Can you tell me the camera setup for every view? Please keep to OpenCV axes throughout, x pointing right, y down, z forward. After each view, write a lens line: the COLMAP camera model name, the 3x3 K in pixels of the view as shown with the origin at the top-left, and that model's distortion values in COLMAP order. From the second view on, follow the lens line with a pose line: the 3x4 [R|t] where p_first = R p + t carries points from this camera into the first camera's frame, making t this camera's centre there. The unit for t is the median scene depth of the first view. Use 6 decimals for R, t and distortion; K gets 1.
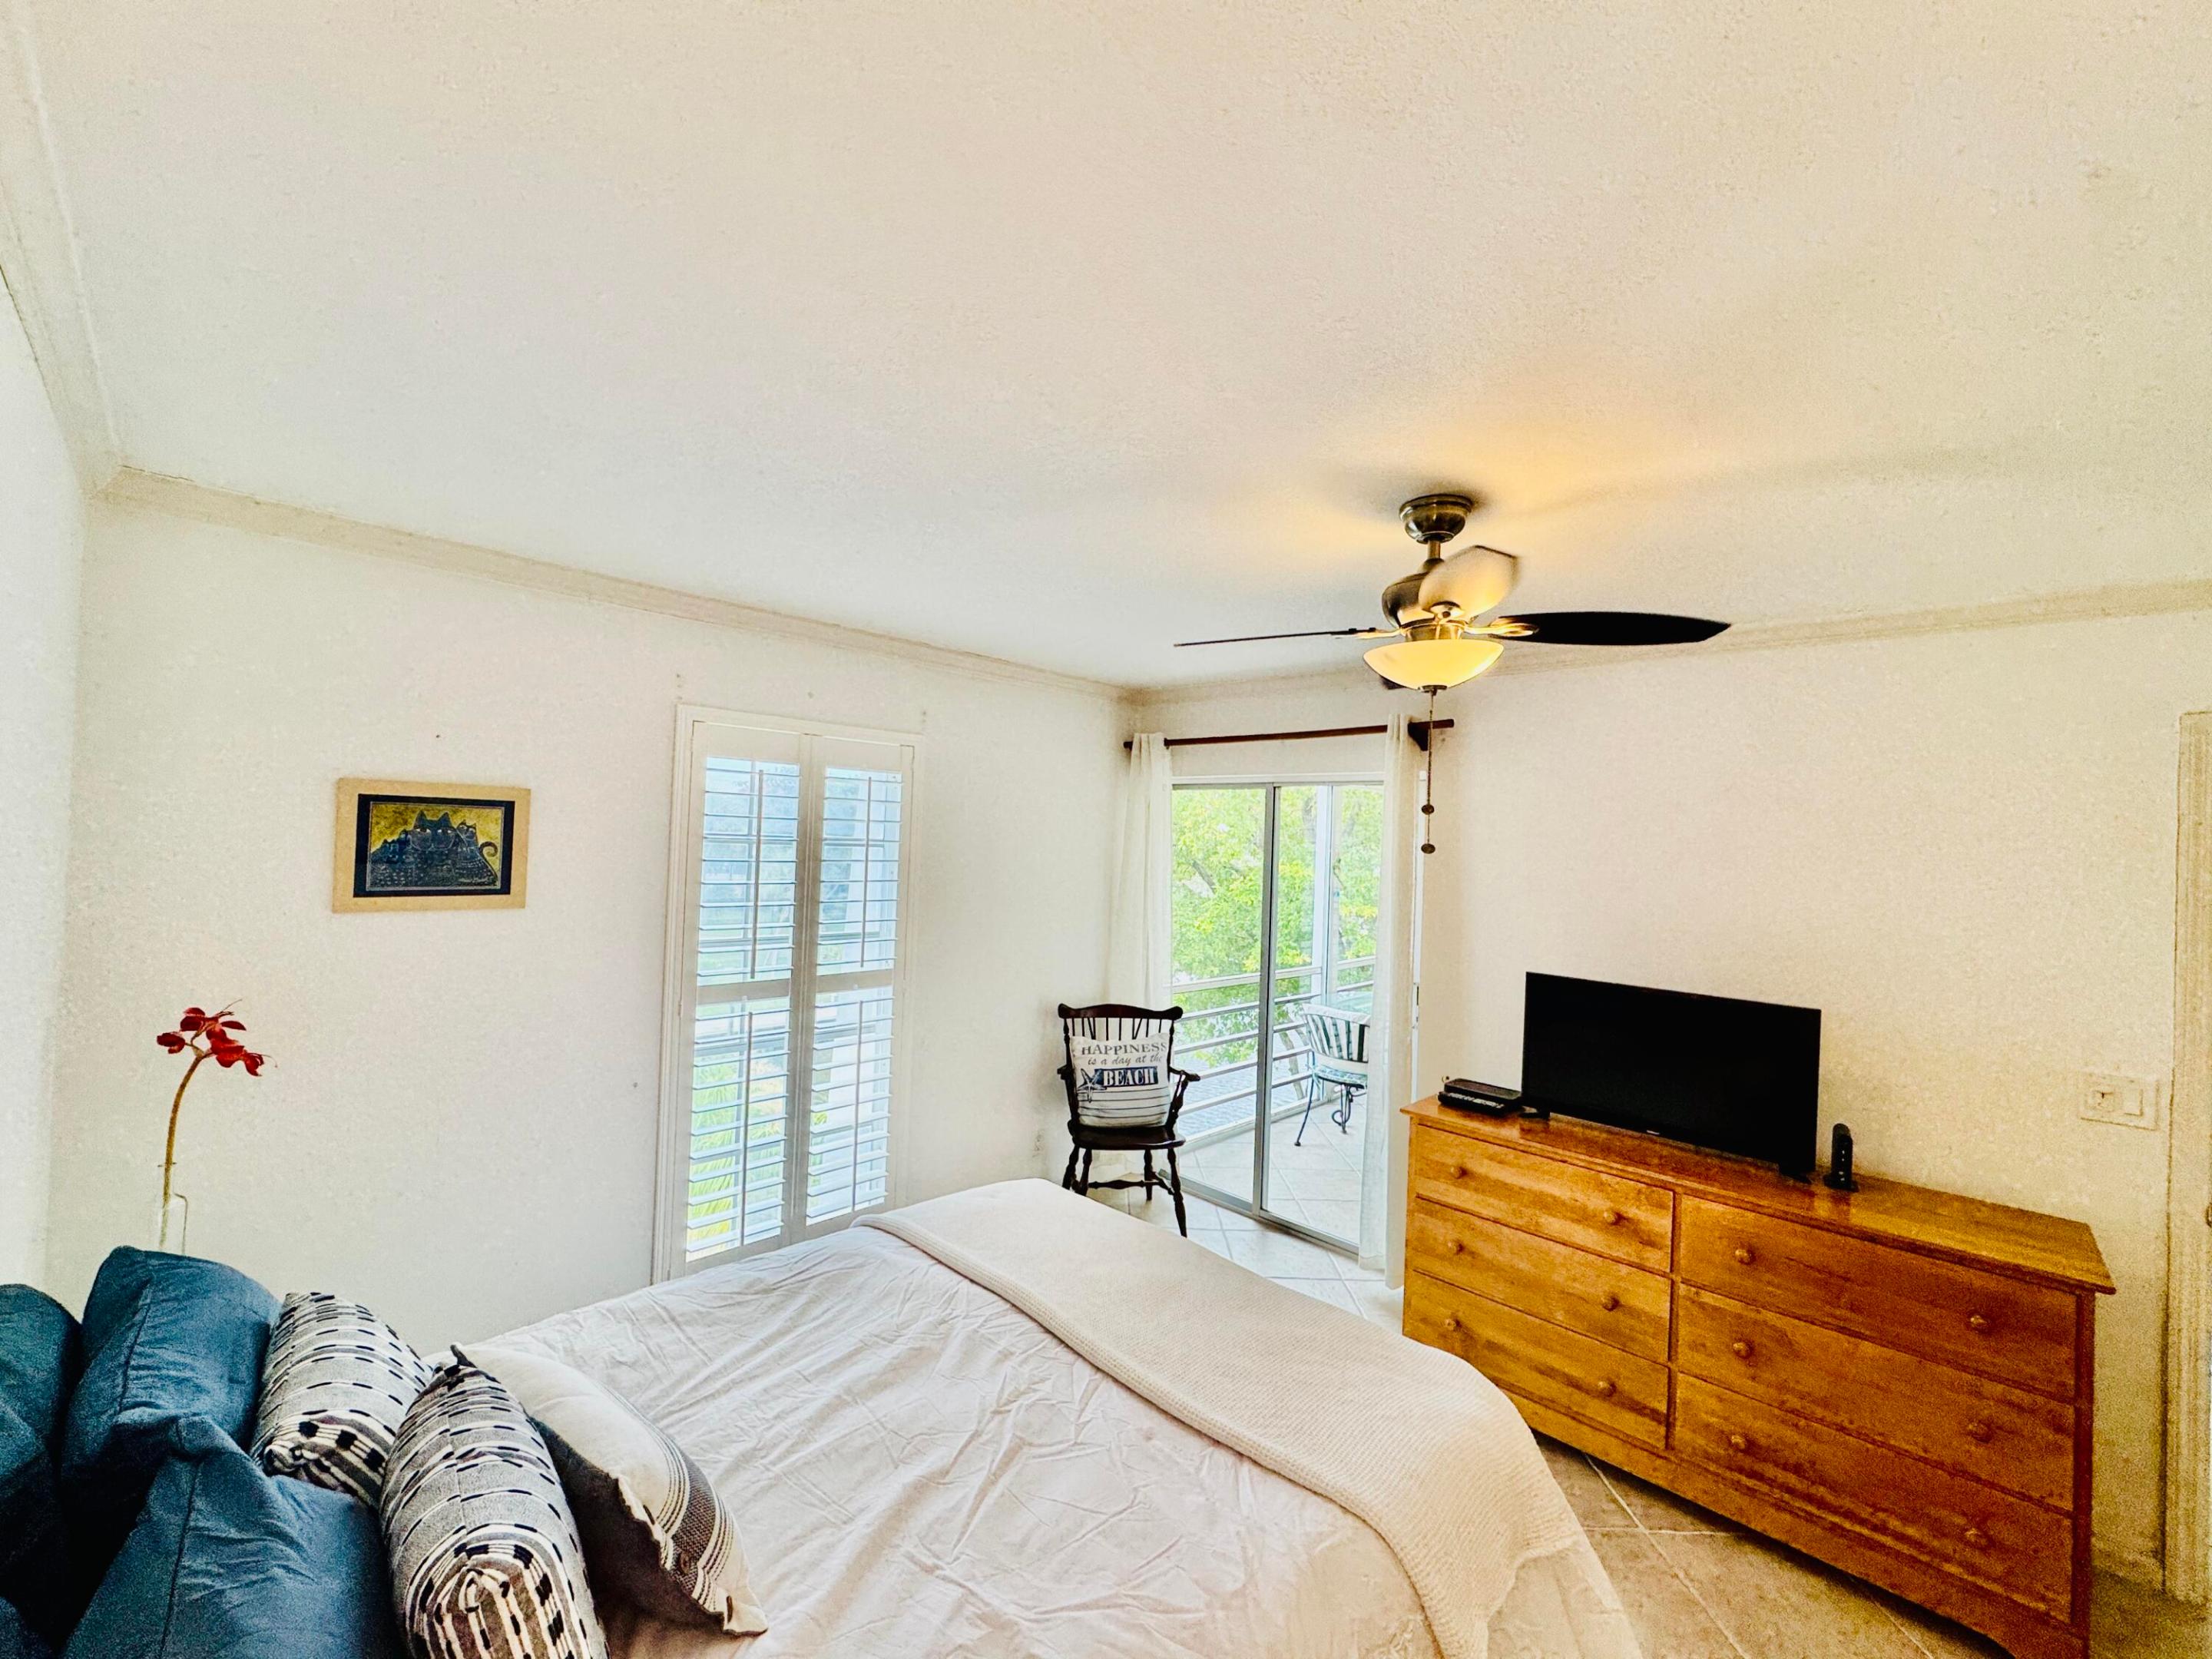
lens RADIAL K [[885.8, 0, 1108.7], [0, 885.8, 825.8], [0, 0, 1]] dist [-0.002244, 0.000019]
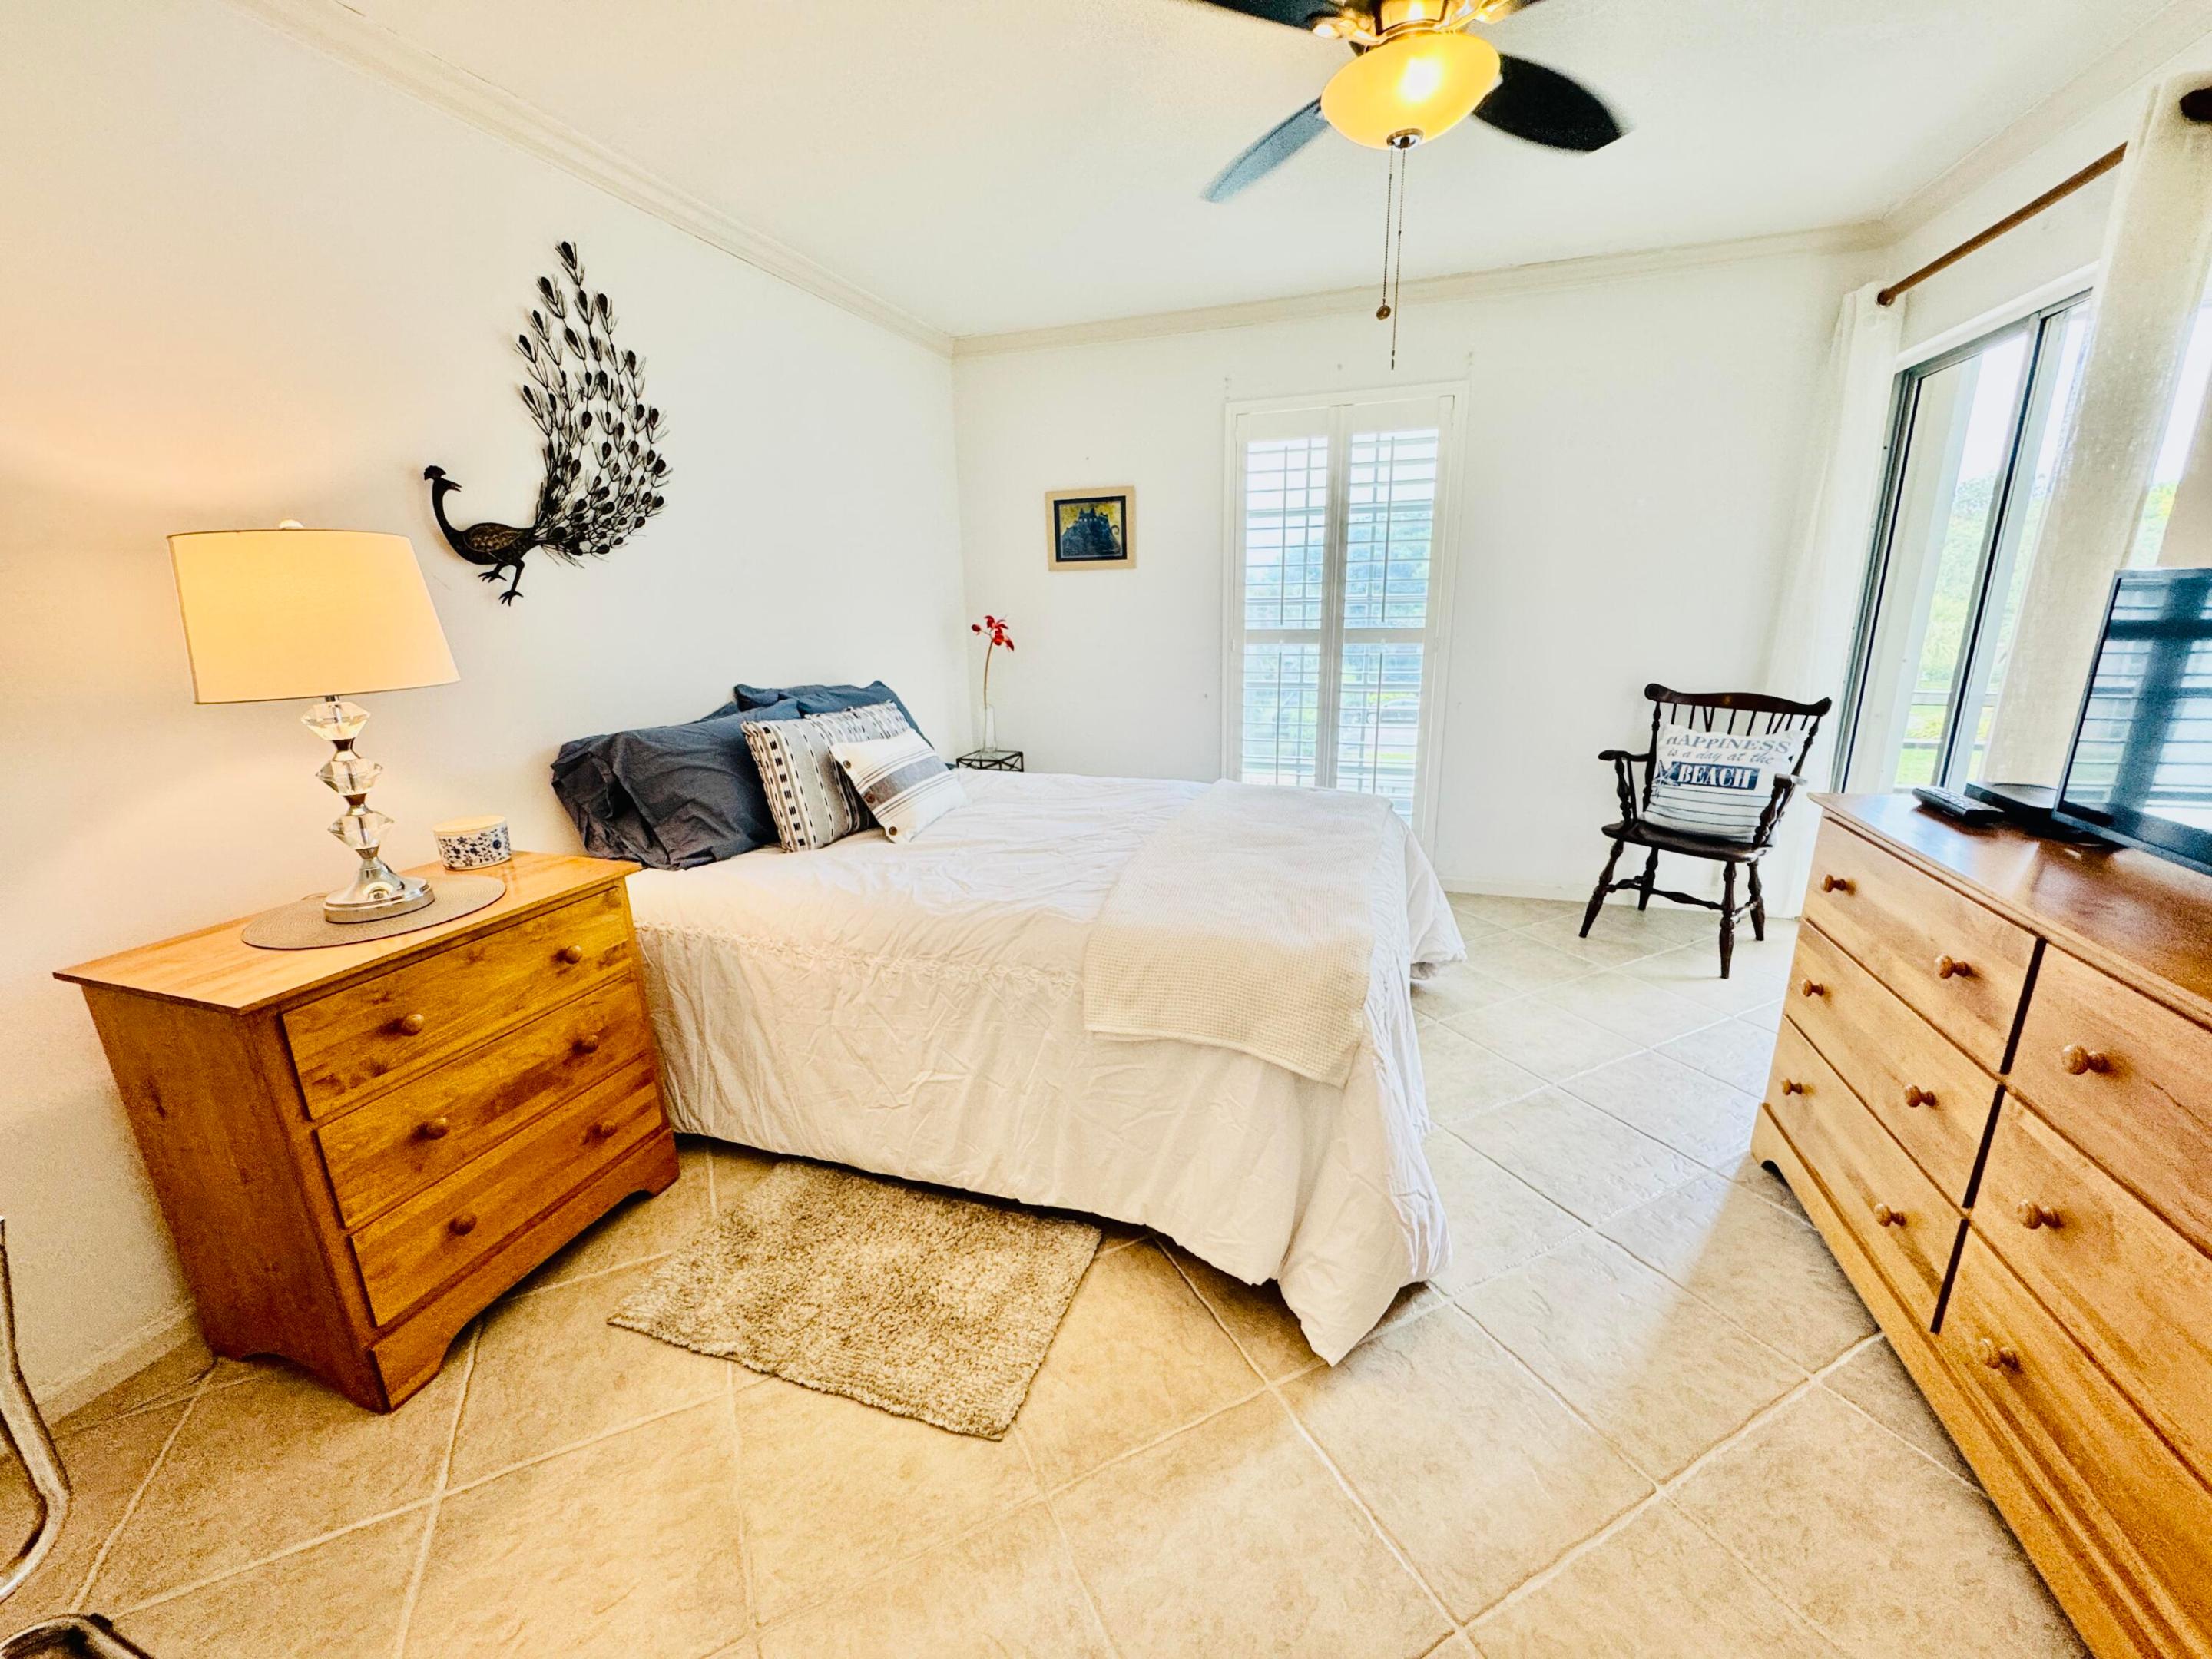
lens RADIAL K [[885.8, 0, 1106.6], [0, 885.8, 833.6], [0, 0, 1]] dist [-0.002244, 0.000019]
pose [[0.428792, 0.189969, -0.883204, 0.512187], [0.054200, 0.970470, 0.235052, 0.116531], [0.901776, -0.148658, 0.405833, 0.169398]]
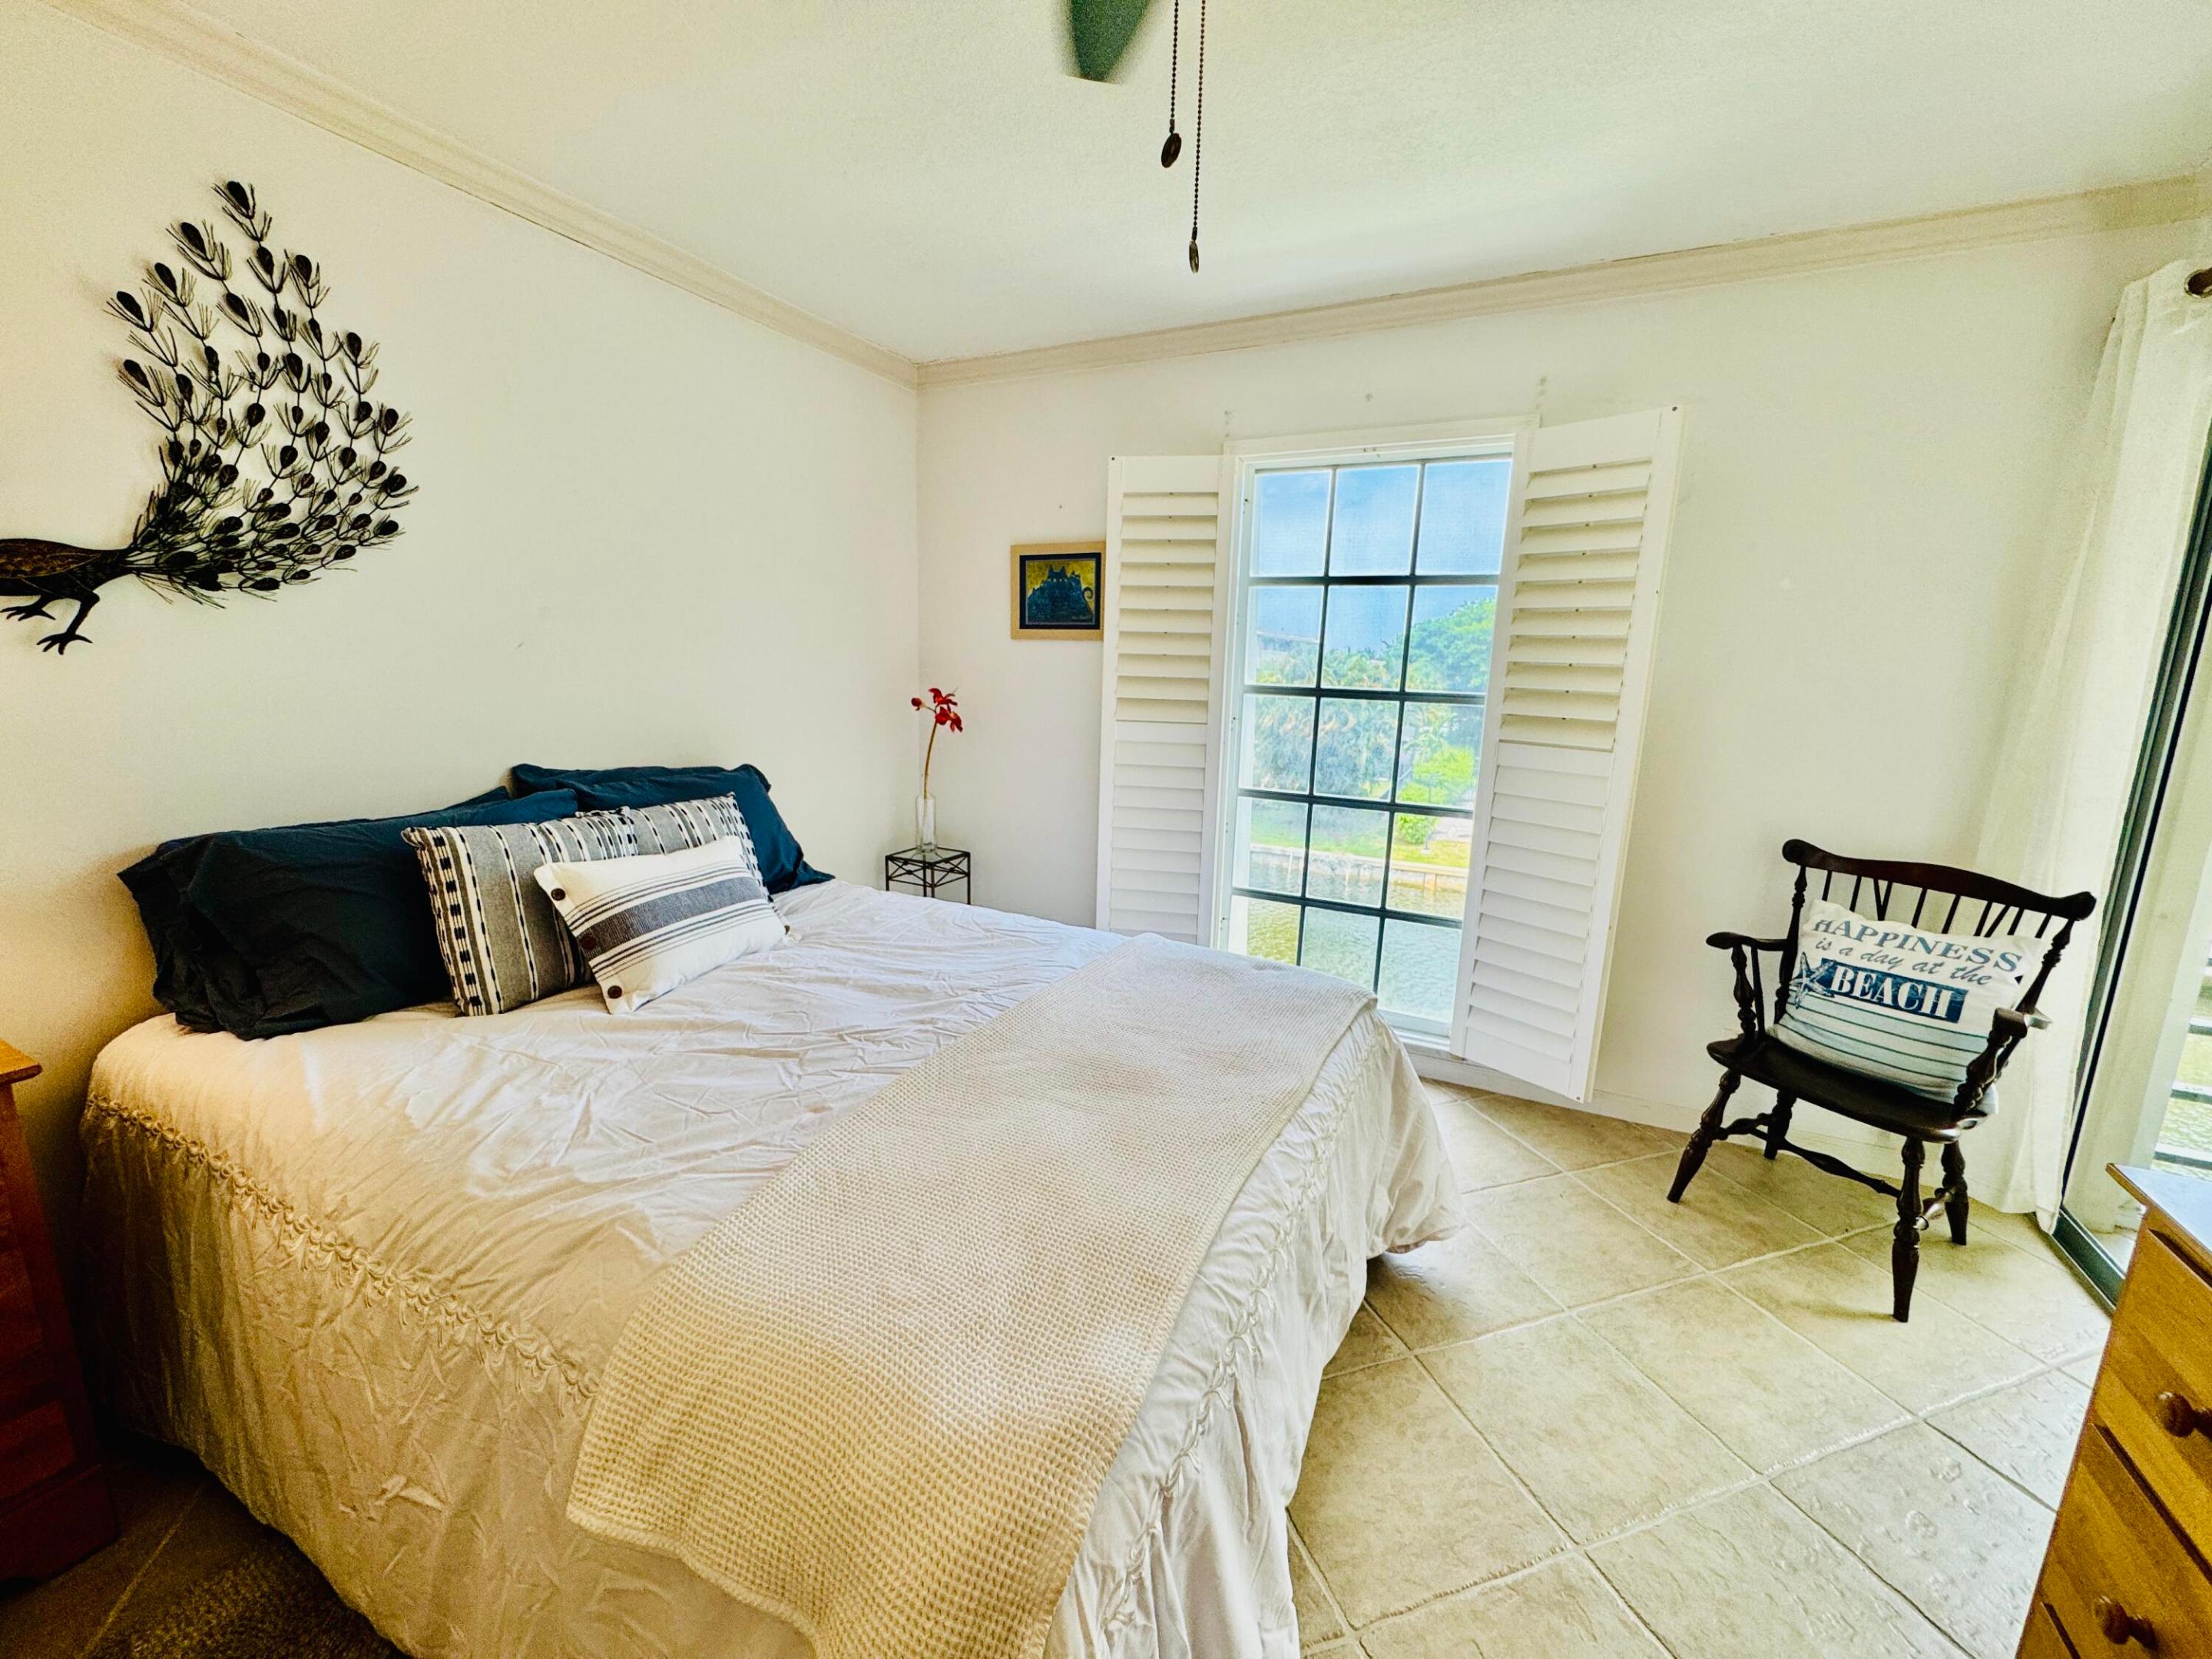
lens RADIAL K [[885.8, 0, 1108.3], [0, 885.8, 832.3], [0, 0, 1]] dist [-0.002244, 0.000019]
pose [[0.308718, 0.154374, -0.938542, 0.367269], [0.001026, 0.986686, 0.162631, 0.103152], [0.951153, -0.051170, 0.304449, 0.398532]]
